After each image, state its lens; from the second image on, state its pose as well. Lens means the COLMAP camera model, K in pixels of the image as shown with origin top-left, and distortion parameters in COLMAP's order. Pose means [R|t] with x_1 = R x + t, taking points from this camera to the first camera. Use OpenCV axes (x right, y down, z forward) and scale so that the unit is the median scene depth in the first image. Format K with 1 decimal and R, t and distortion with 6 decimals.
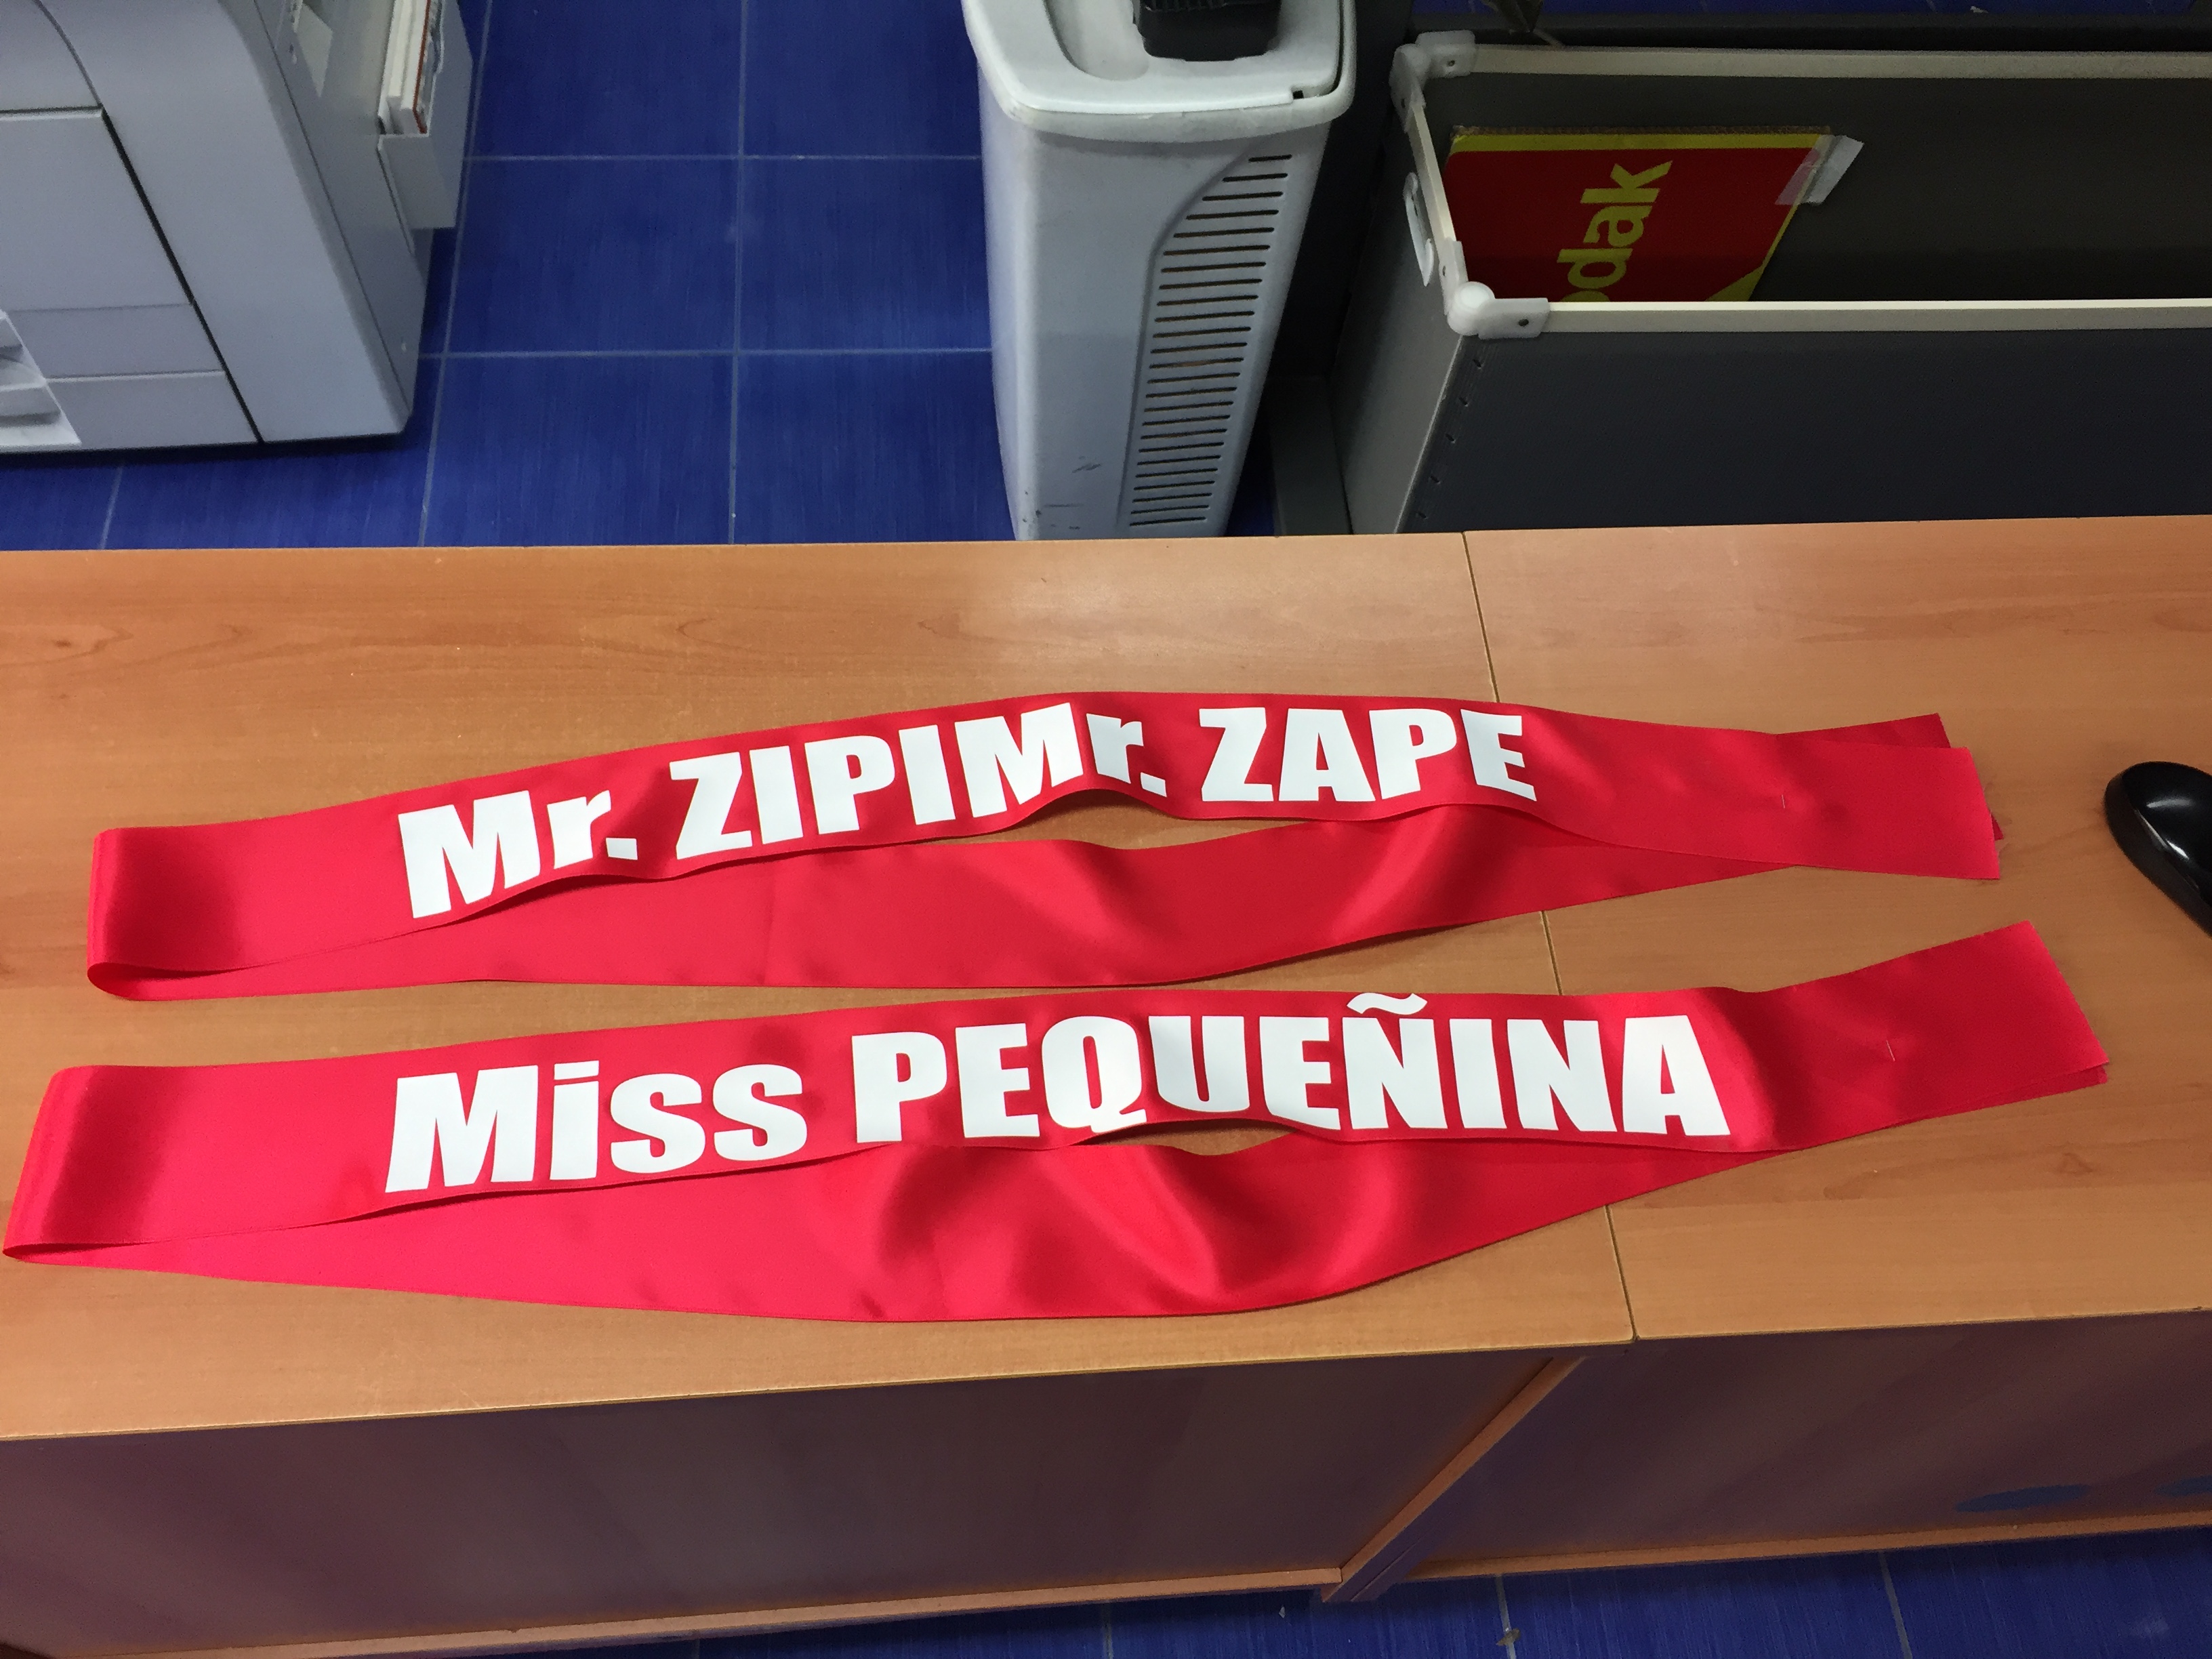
lens RADIAL K [[1907.4, 0, 1111.4], [0, 1907.4, 835.0], [0, 0, 1]] dist [0.079654, -0.131964]
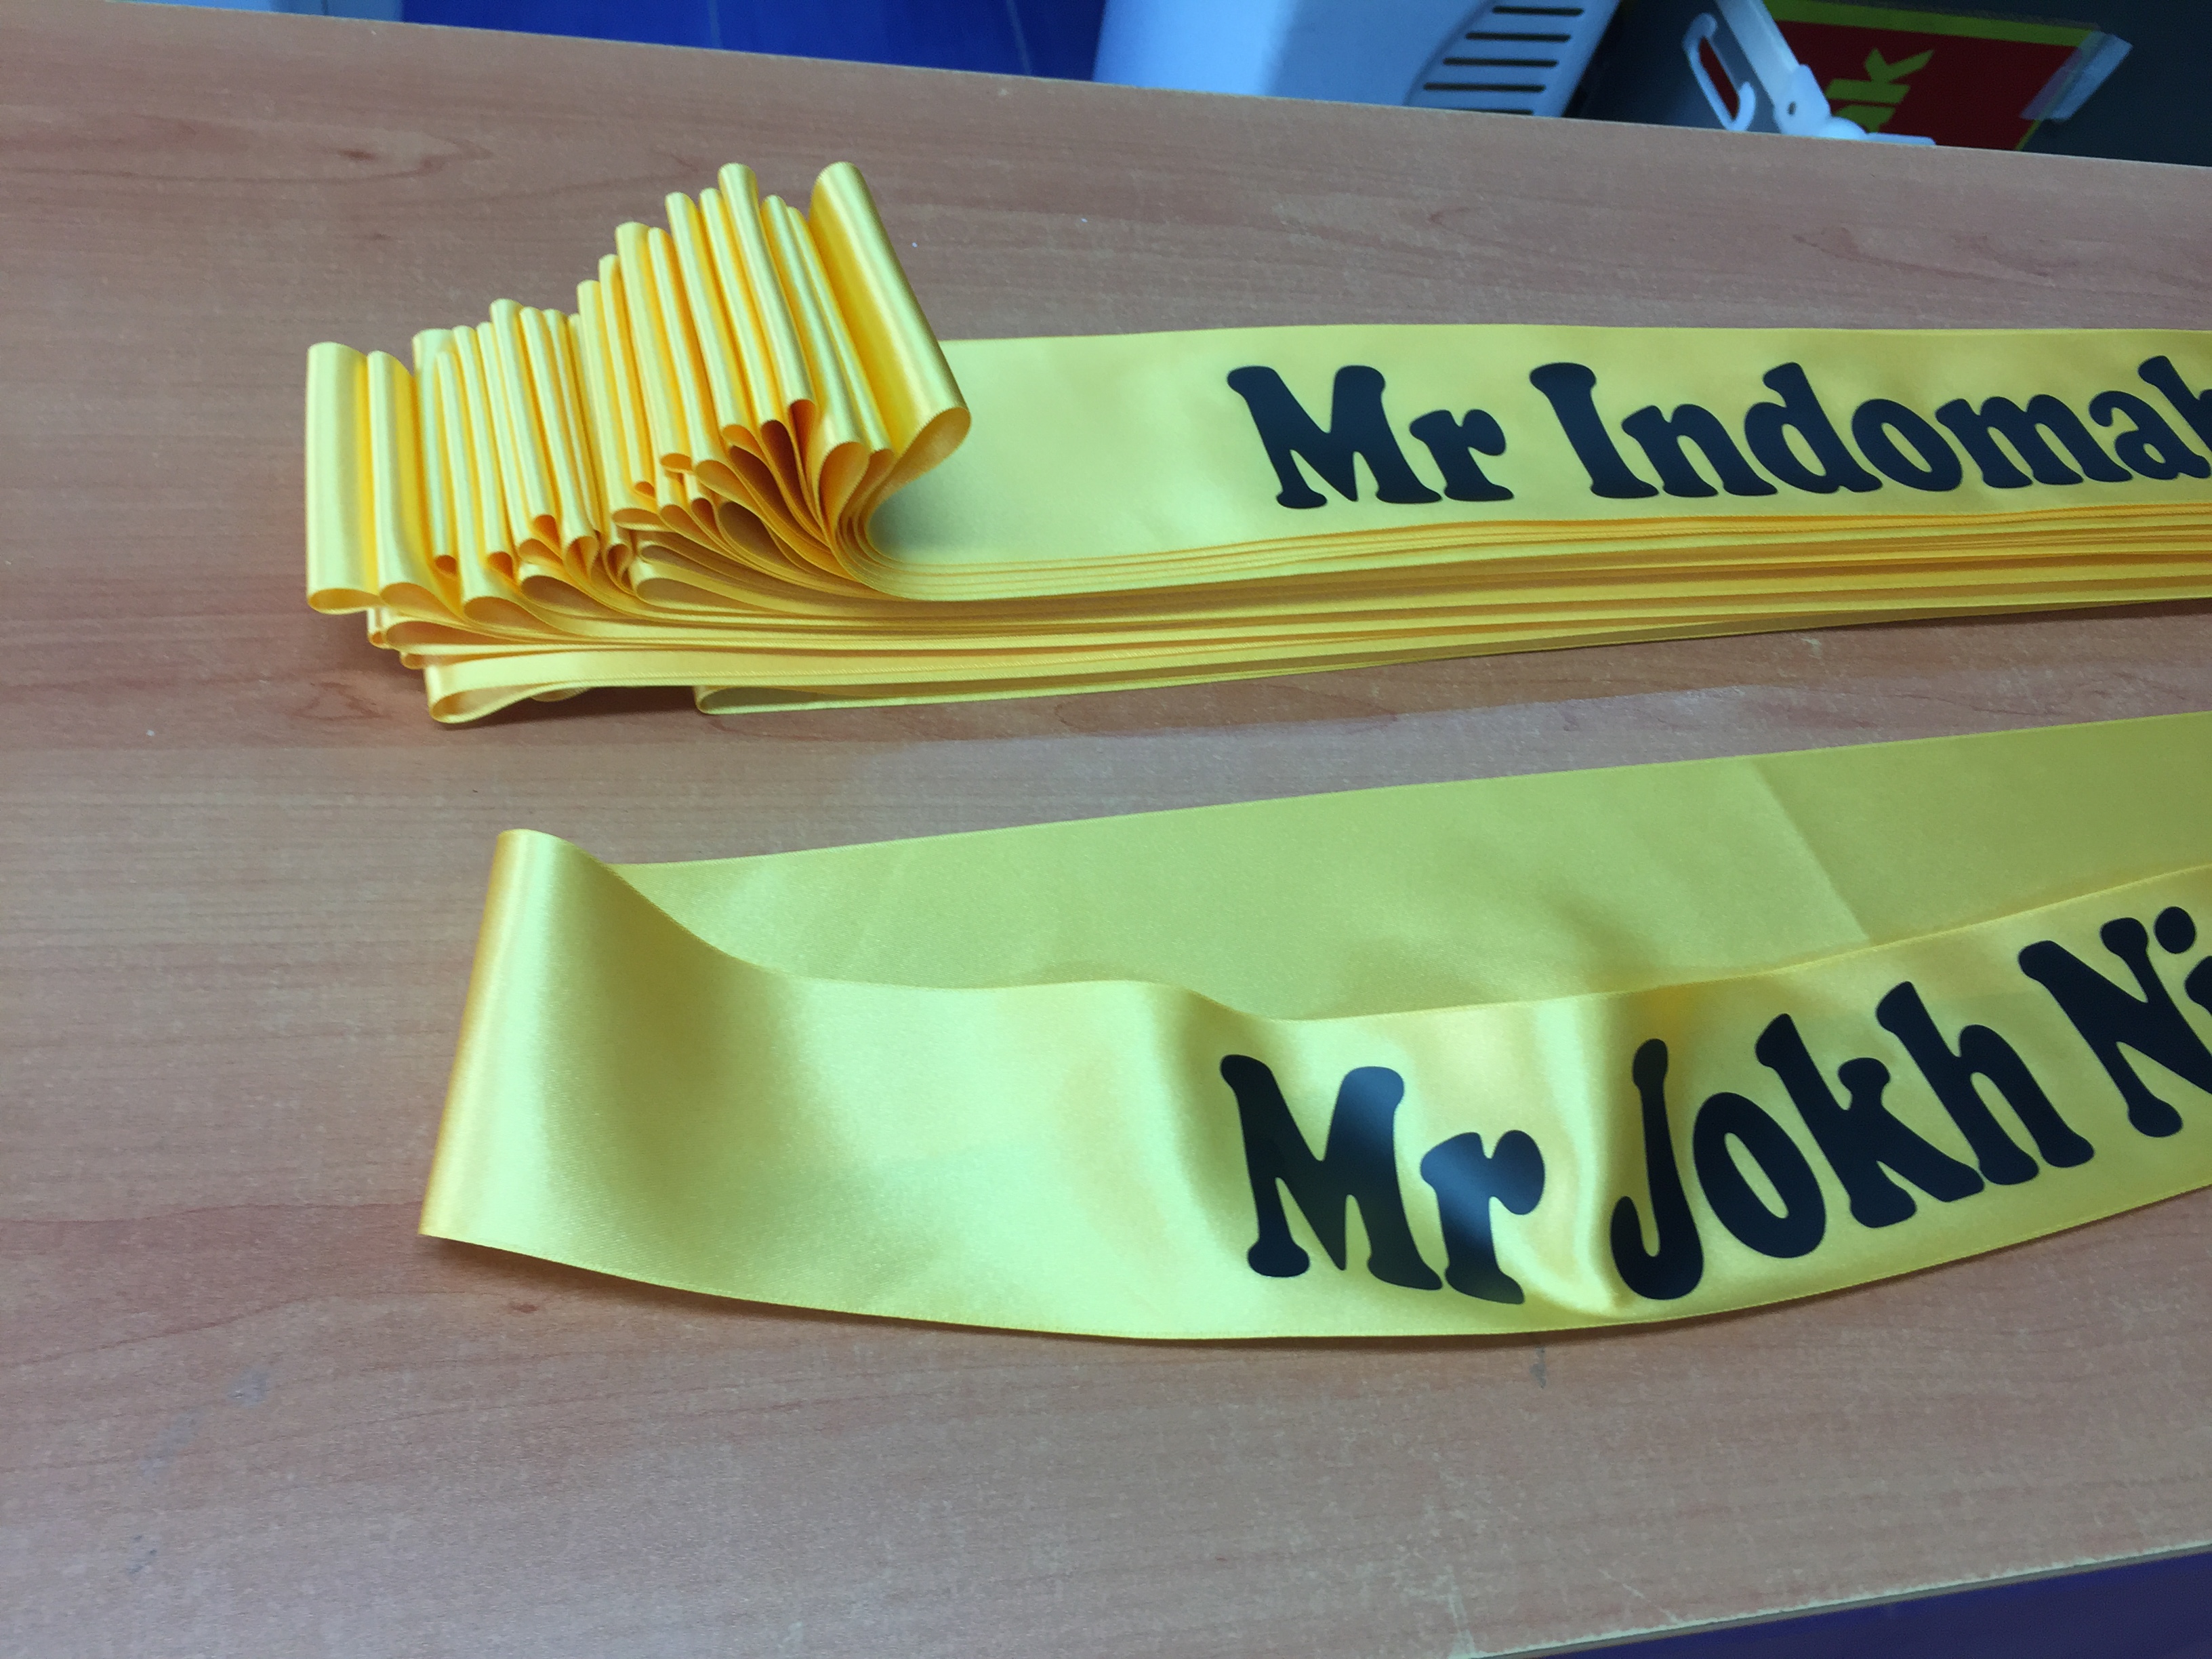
lens RADIAL K [[1907.4, 0, 1102.9], [0, 1907.4, 834.3], [0, 0, 1]] dist [0.079654, -0.131964]
pose [[0.986428, -0.004113, 0.164140, -0.427029], [0.017767, 0.996490, -0.081807, 0.124836], [-0.163228, 0.083613, 0.983039, 0.471634]]
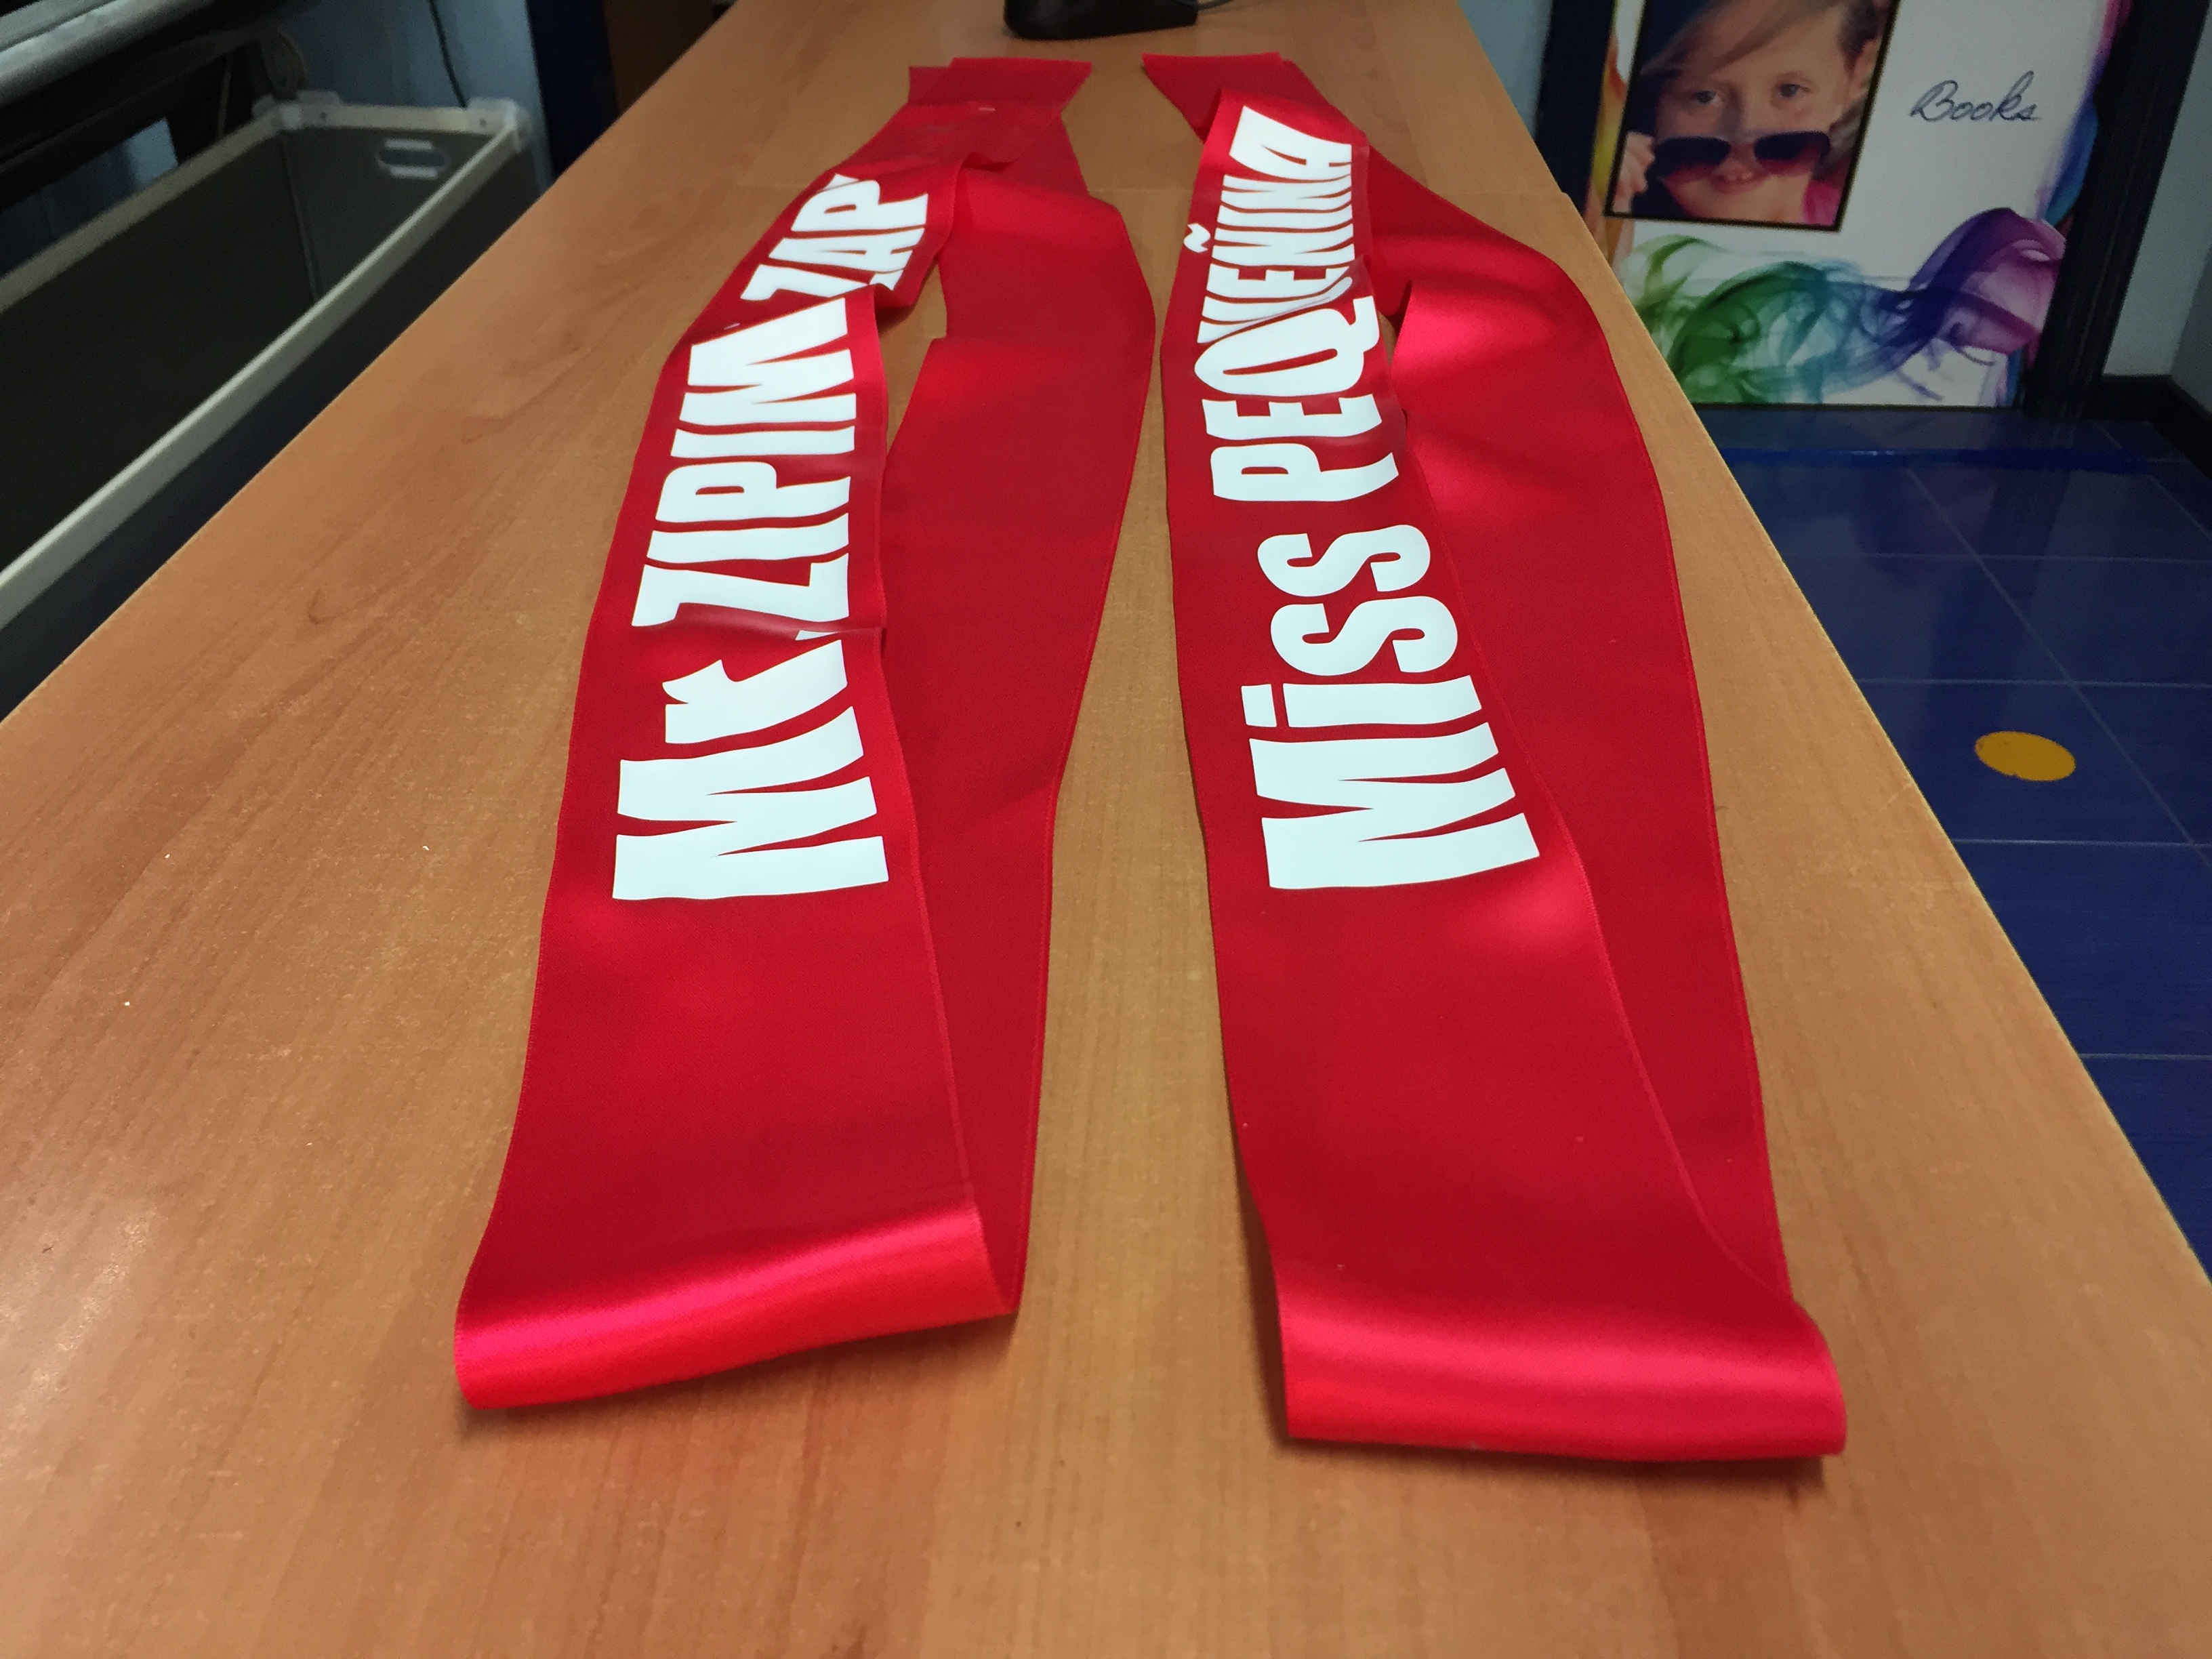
lens RADIAL K [[1907.4, 0, 1117.6], [0, 1907.4, 833.0], [0, 0, 1]] dist [0.079654, -0.131964]
pose [[0.108948, -0.603262, 0.790066, -0.649231], [0.862446, 0.452573, 0.226637, -0.015746], [-0.494284, 0.656698, 0.569588, 0.655110]]
